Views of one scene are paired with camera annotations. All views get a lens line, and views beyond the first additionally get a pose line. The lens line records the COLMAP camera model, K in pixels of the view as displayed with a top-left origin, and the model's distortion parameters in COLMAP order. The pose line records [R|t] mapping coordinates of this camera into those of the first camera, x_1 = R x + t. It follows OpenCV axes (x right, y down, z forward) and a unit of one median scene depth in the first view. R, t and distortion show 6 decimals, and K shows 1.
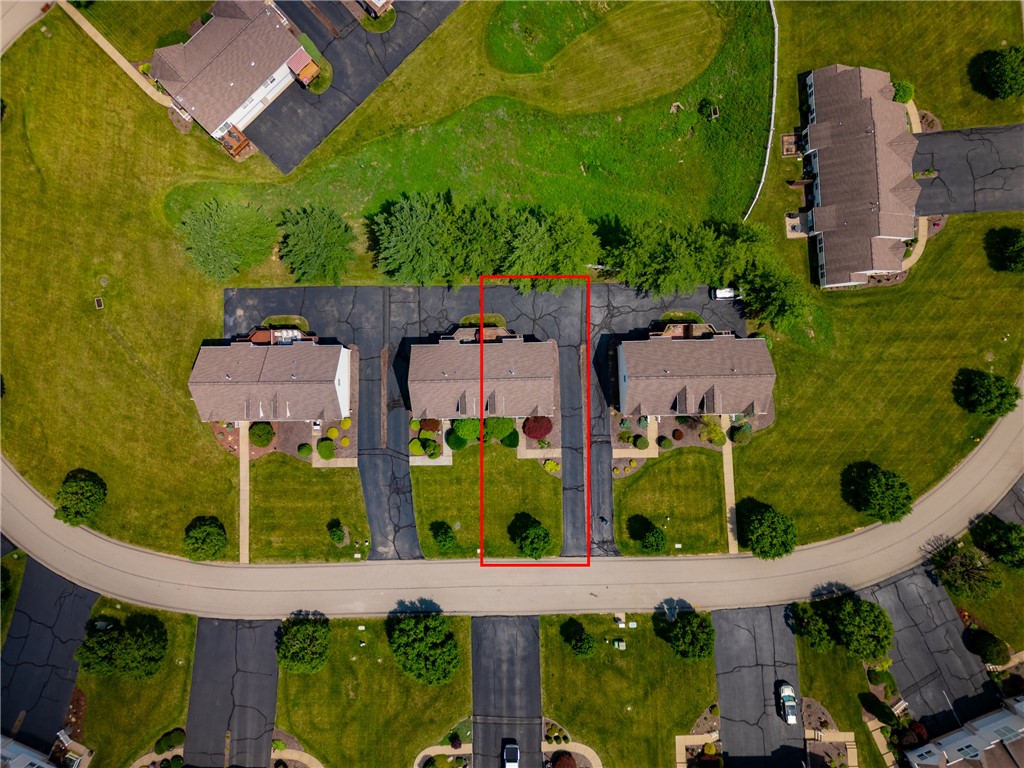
lens RADIAL K [[712.2, 0, 505.8], [0, 712.2, 385.4], [0, 0, 1]] dist [0.083870, -0.086255]
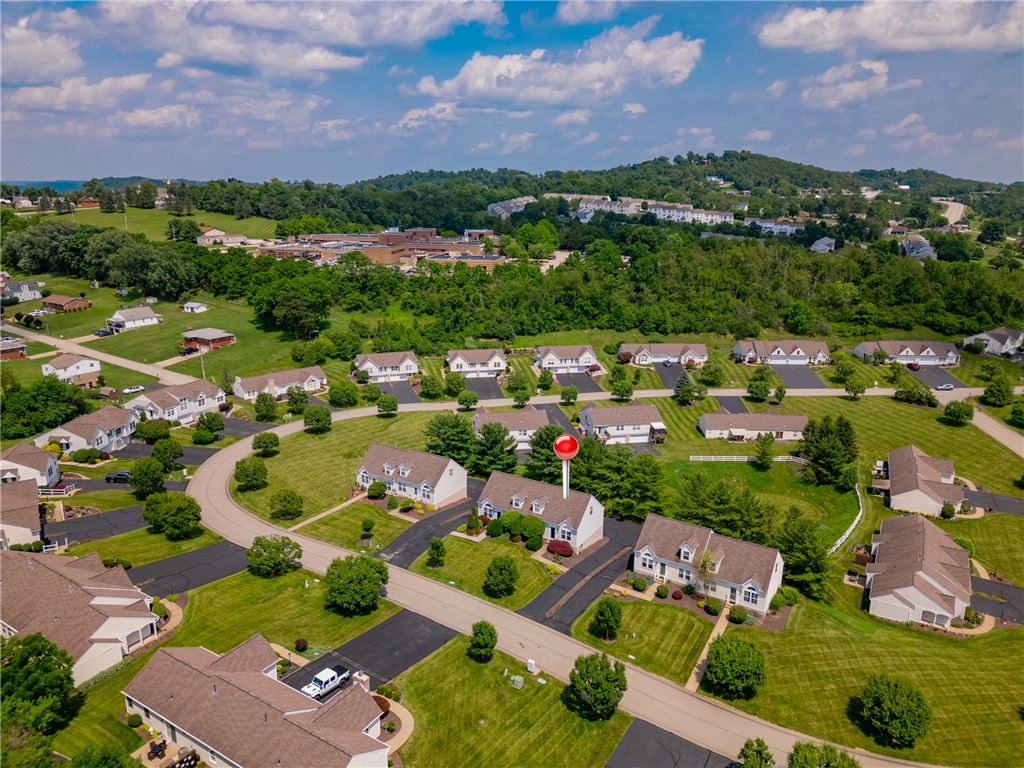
lens RADIAL K [[712.2, 0, 505.8], [0, 712.2, 385.4], [0, 0, 1]] dist [0.083870, -0.086255]
pose [[0.831204, 0.164082, -0.531203, 0.530603], [-0.555905, 0.231035, -0.798494, 0.946825], [-0.008292, 0.959010, 0.283252, 0.428944]]
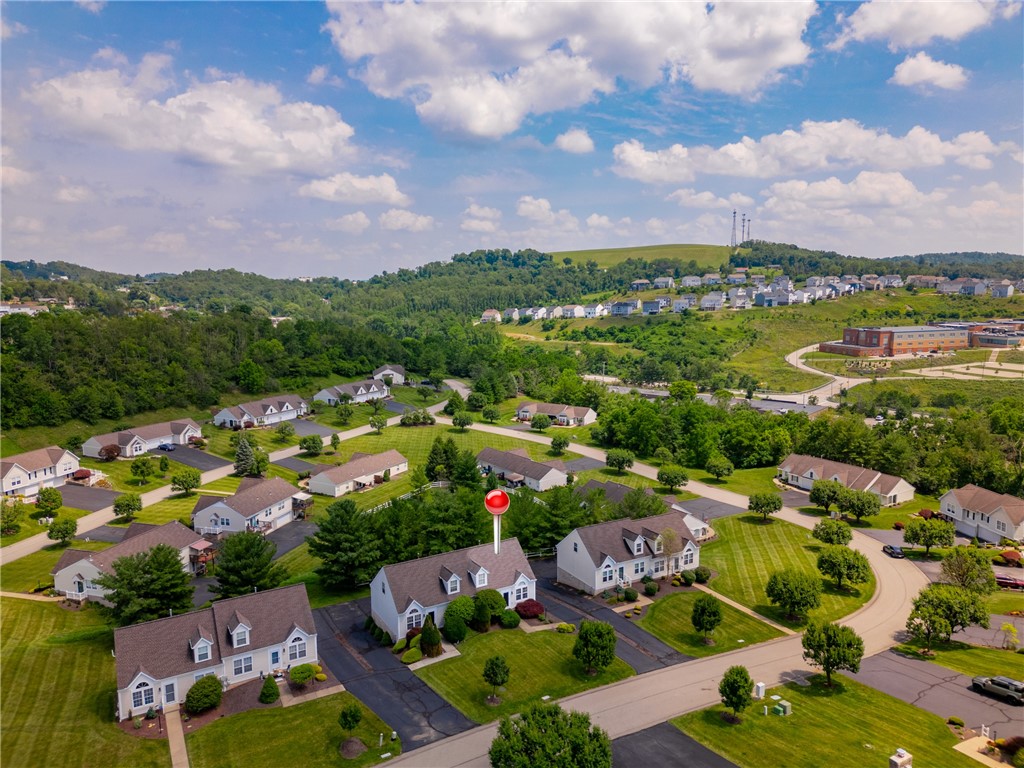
lens RADIAL K [[712.2, 0, 505.8], [0, 712.2, 385.4], [0, 0, 1]] dist [0.083870, -0.086255]
pose [[0.879244, -0.062535, 0.472248, -0.394389], [0.476296, 0.132950, -0.869176, 0.799833], [-0.008432, 0.989148, 0.146680, 0.577475]]
